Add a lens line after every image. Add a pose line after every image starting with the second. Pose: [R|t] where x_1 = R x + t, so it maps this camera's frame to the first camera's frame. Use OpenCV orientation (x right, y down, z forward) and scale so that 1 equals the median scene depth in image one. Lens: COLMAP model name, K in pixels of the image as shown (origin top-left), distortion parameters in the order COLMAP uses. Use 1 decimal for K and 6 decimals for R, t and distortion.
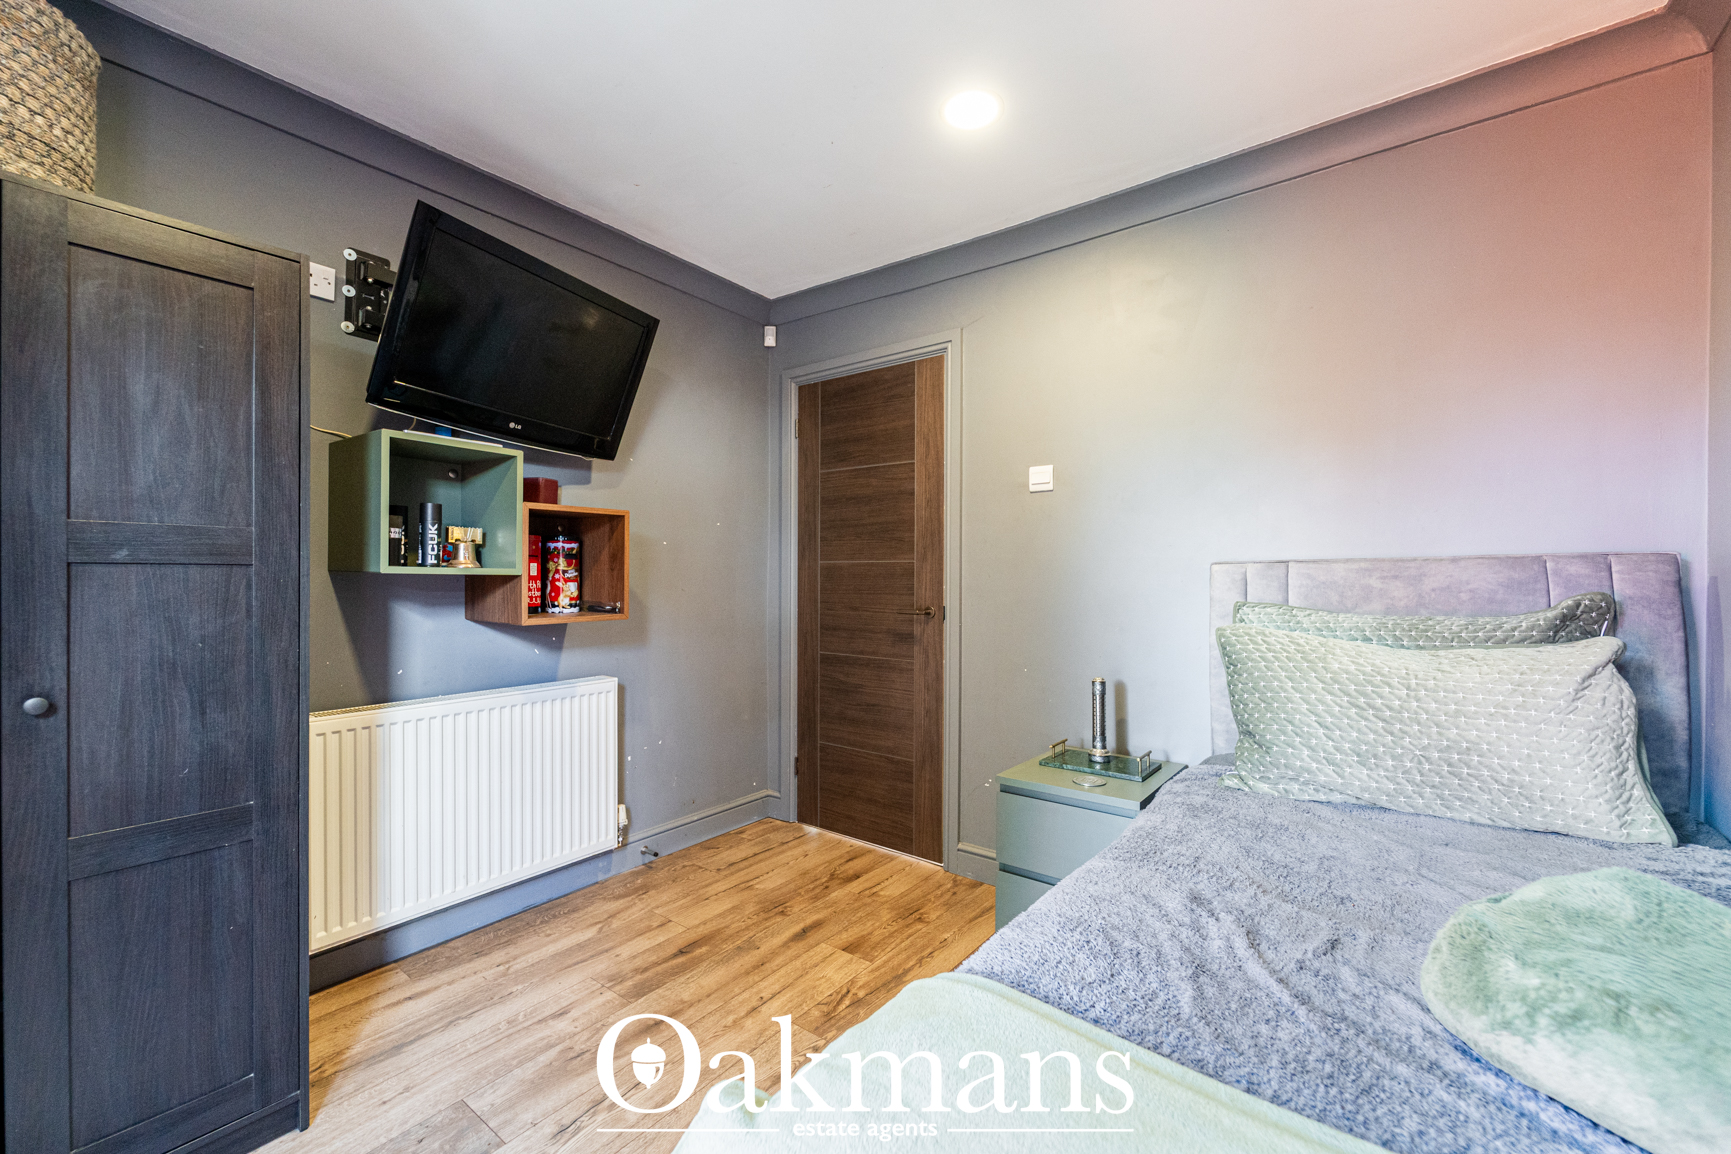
lens RADIAL K [[705.5, 0, 862.2], [0, 705.5, 576.2], [0, 0, 1]] dist [0.001107, -0.000052]
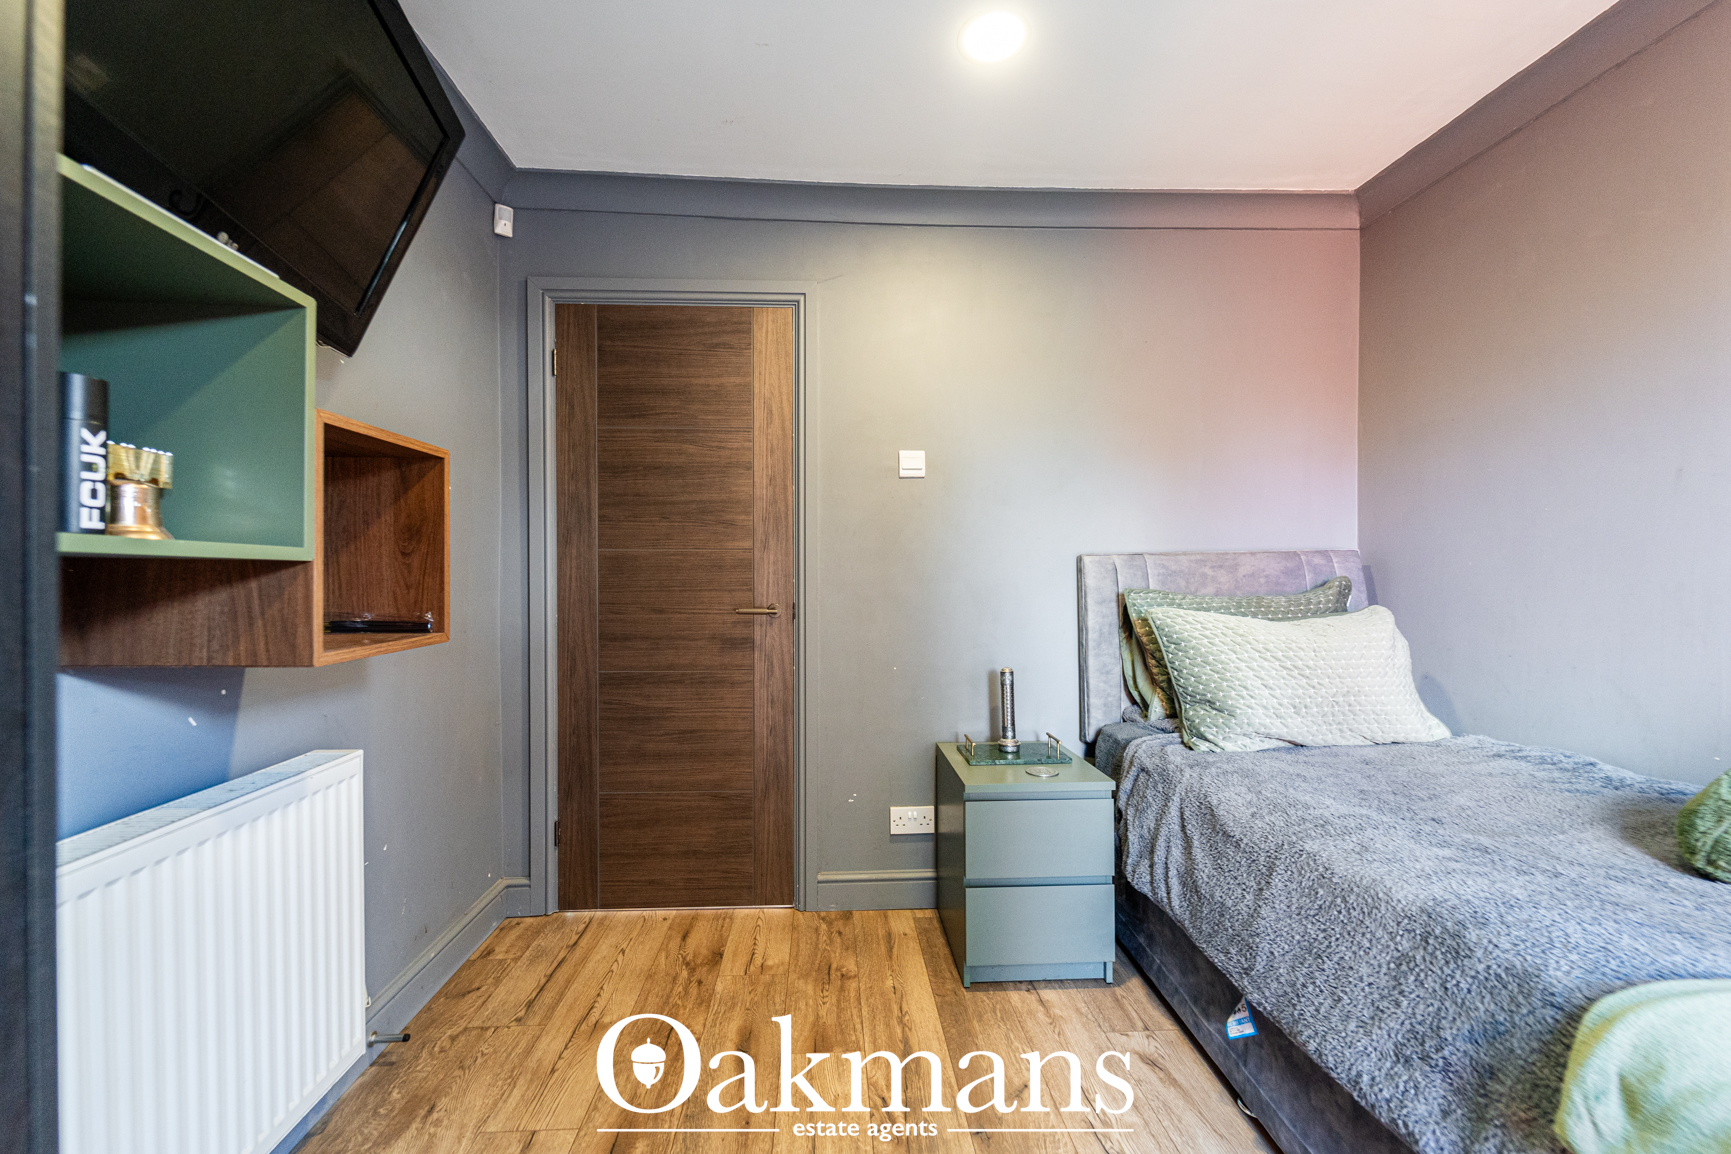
lens RADIAL K [[705.5, 0, 862.2], [0, 705.5, 576.2], [0, 0, 1]] dist [0.001107, -0.000052]
pose [[0.760799, -0.007500, 0.648944, -0.367157], [0.004841, 0.999971, 0.005882, 0.005249], [-0.648969, -0.001334, 0.760813, 0.289907]]
